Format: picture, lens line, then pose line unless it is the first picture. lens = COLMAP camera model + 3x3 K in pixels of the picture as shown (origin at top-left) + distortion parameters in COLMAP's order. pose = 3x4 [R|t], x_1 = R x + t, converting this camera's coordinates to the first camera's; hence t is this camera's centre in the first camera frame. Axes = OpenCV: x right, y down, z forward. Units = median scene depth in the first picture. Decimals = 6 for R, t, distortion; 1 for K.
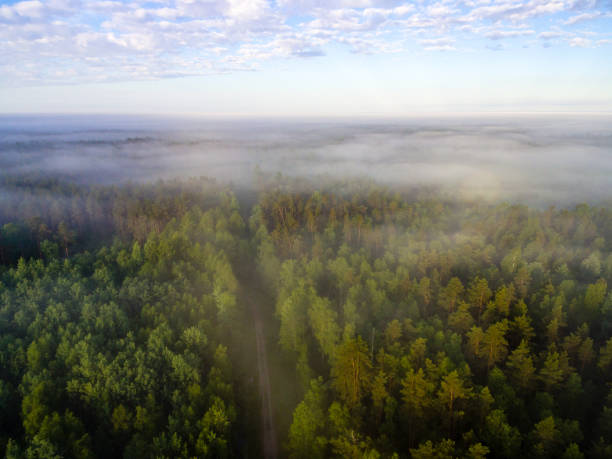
lens RADIAL K [[409.6, 0, 301.9], [0, 409.6, 225.6], [0, 0, 1]] dist [0.054979, -0.036594]
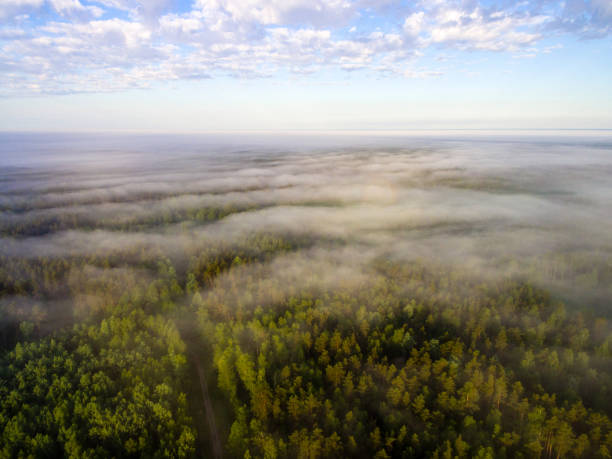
lens RADIAL K [[409.6, 0, 306.7], [0, 409.6, 220.2], [0, 0, 1]] dist [0.054979, -0.036594]
pose [[0.978190, -0.042860, 0.203242, -0.020328], [0.051213, 0.998038, -0.036016, -0.316527], [-0.201300, 0.045639, 0.978466, -0.750746]]
